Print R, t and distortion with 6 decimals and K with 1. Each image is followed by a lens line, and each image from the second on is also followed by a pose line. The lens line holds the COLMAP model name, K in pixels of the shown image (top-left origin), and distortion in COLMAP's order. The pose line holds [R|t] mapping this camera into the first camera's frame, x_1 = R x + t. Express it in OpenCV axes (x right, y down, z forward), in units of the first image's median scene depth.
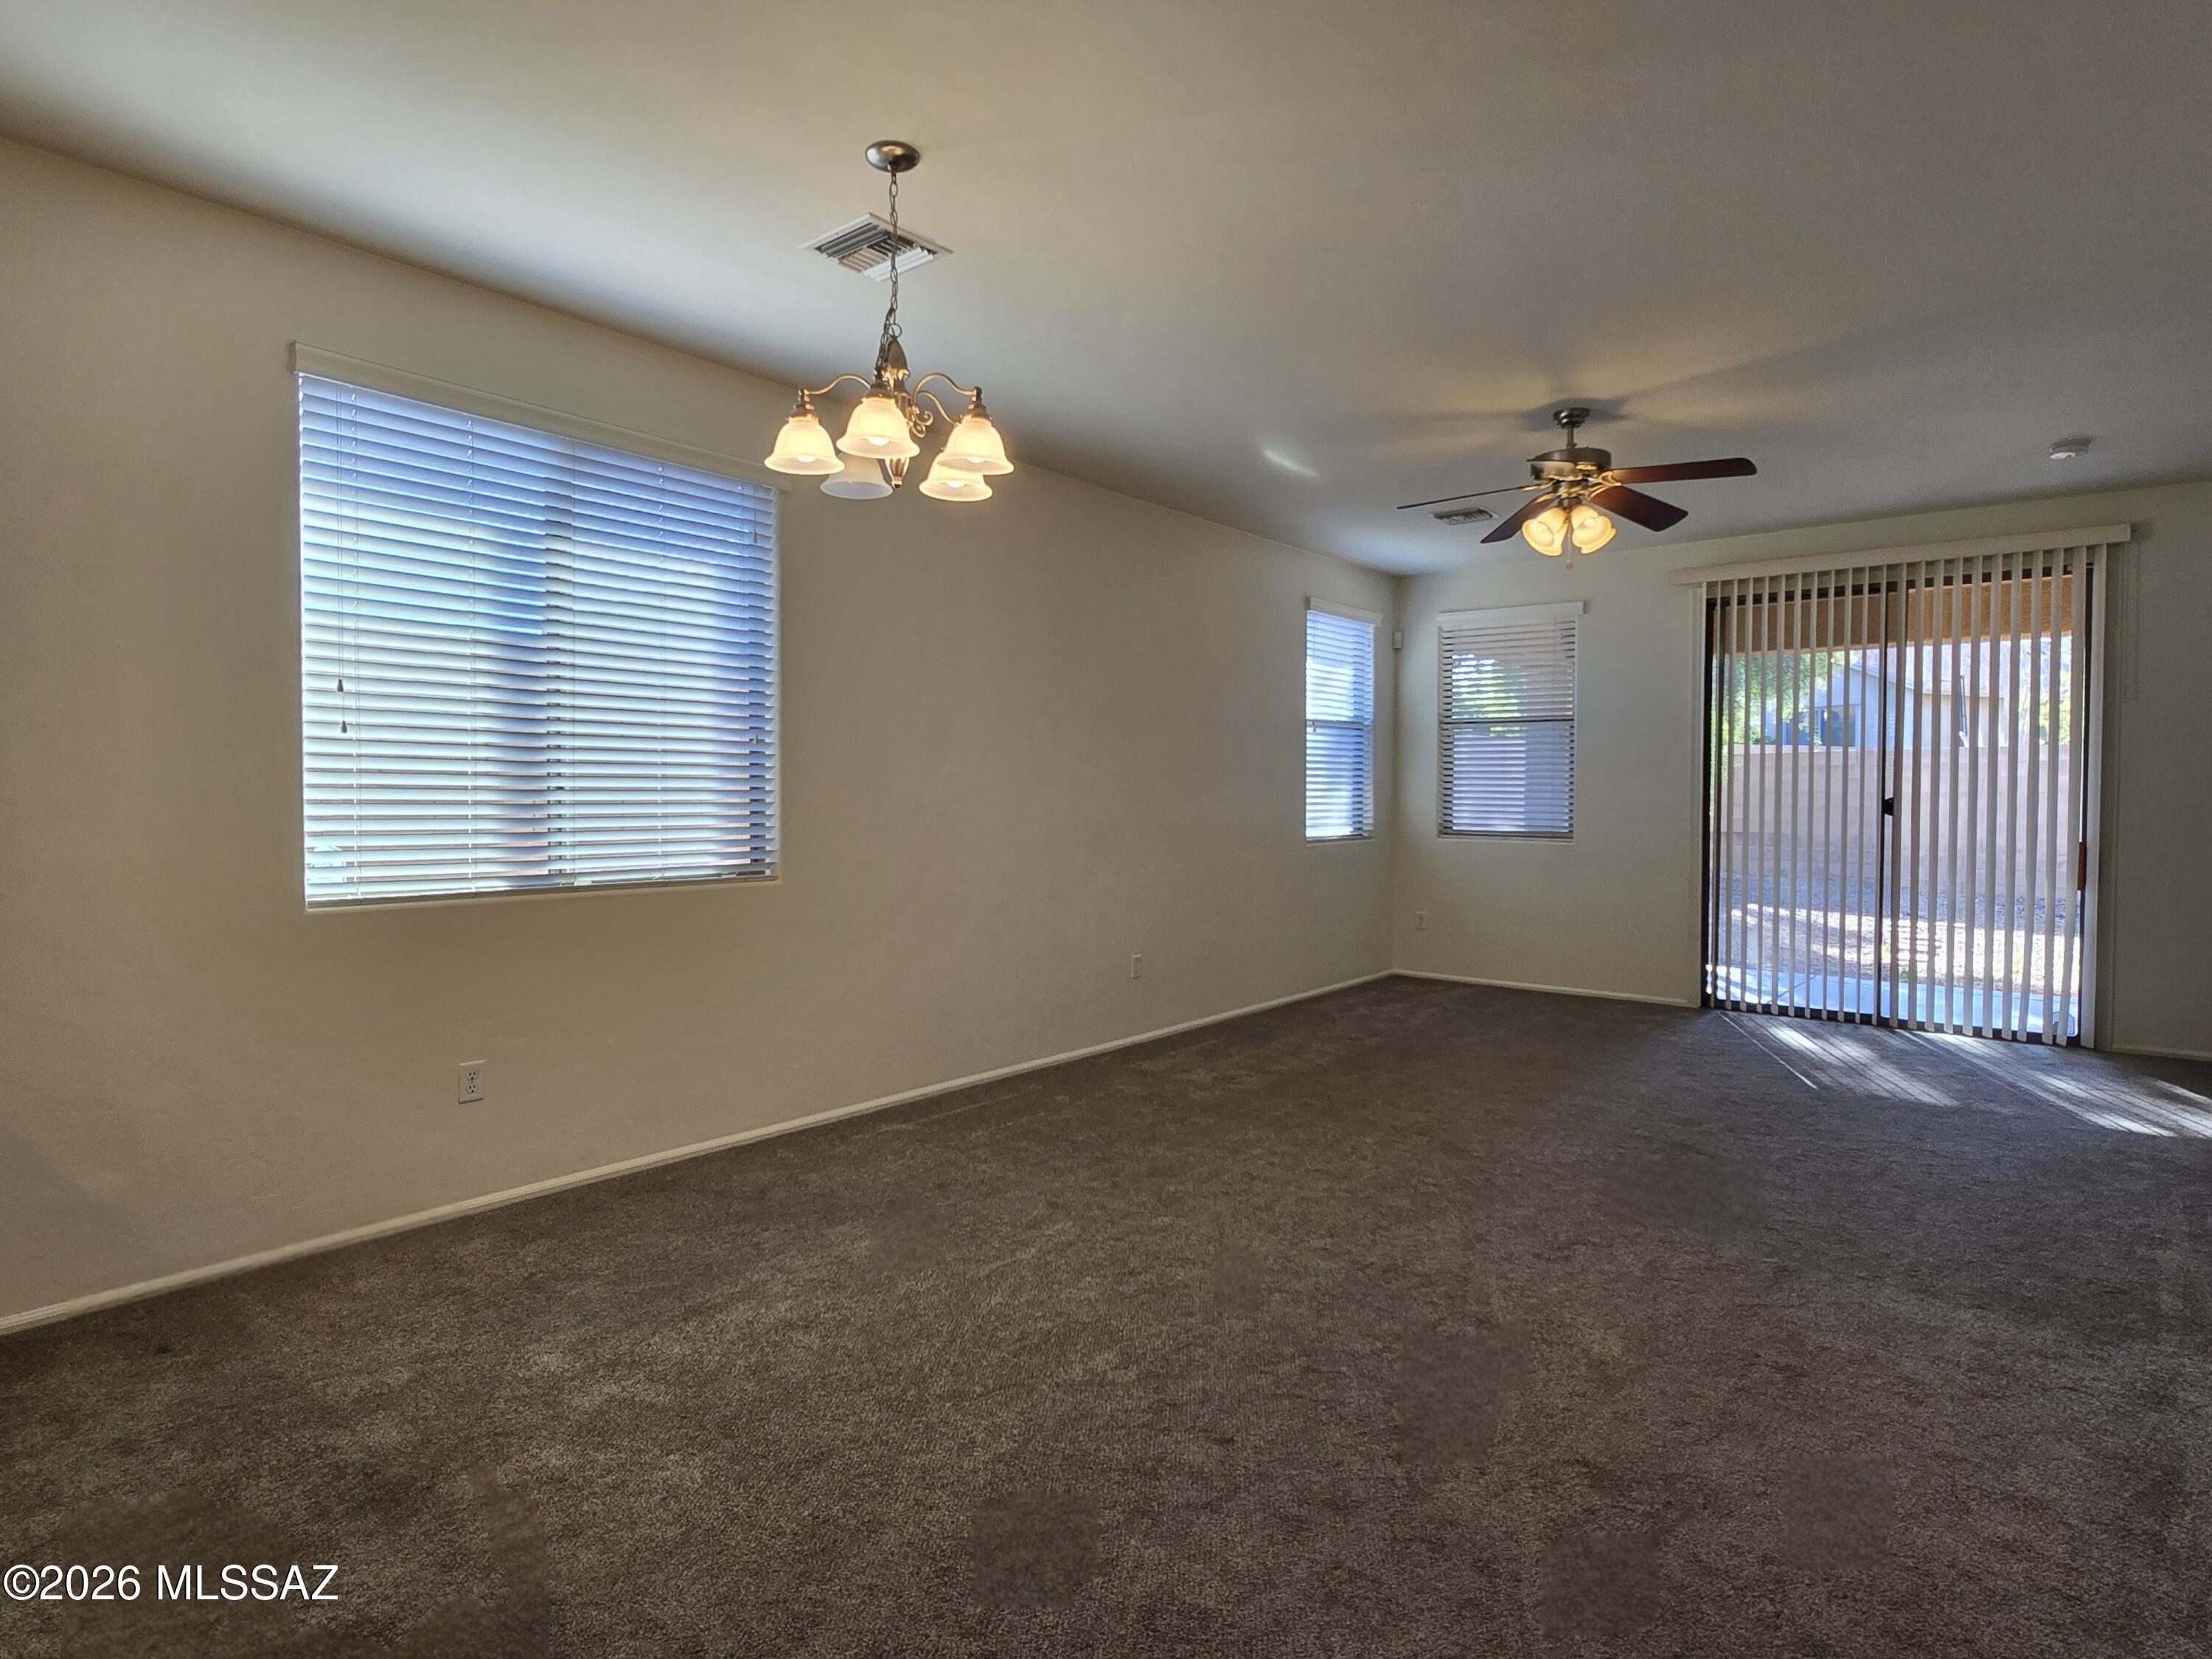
lens RADIAL K [[1209.0, 0, 1106.0], [0, 1209.0, 829.5], [0, 0, 1]] dist [-0.002974, 0.001700]
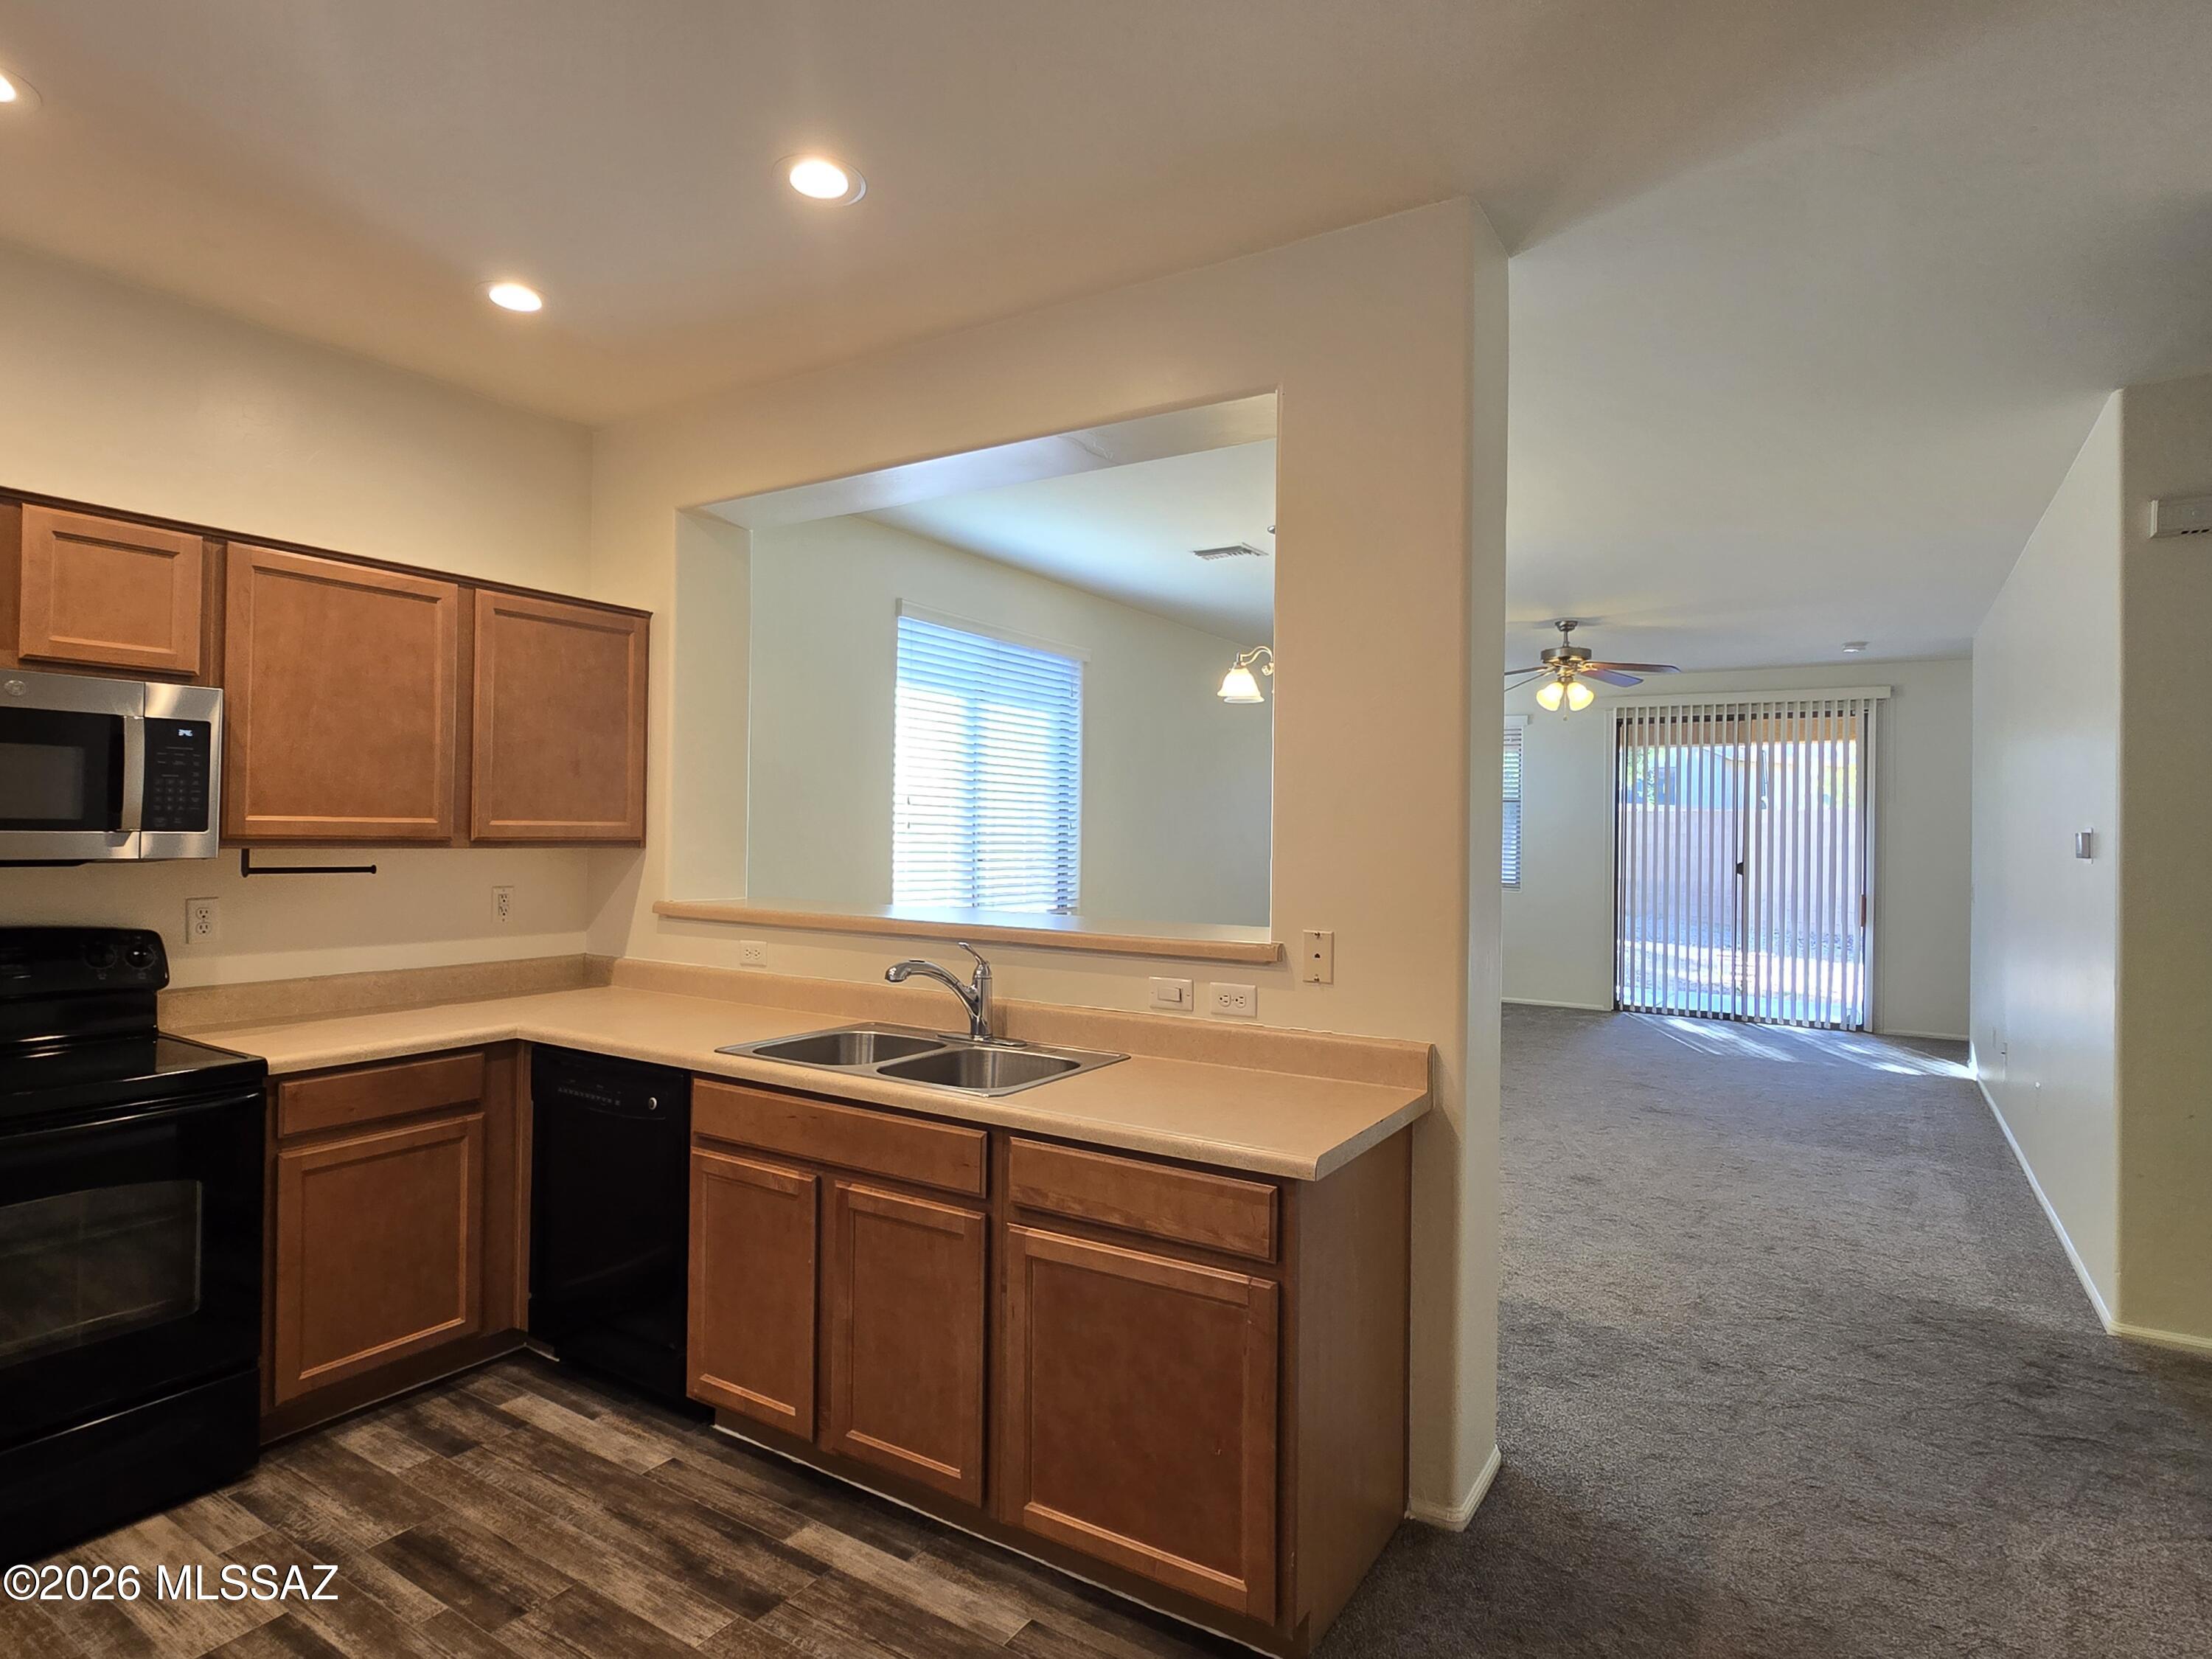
lens RADIAL K [[1209.0, 0, 1106.0], [0, 1209.0, 829.5], [0, 0, 1]] dist [-0.002974, 0.001700]
pose [[0.991930, 0.011965, 0.126217, -0.317287], [-0.008218, 0.999511, -0.030166, -0.017378], [-0.126516, 0.028885, 0.991544, -0.373592]]
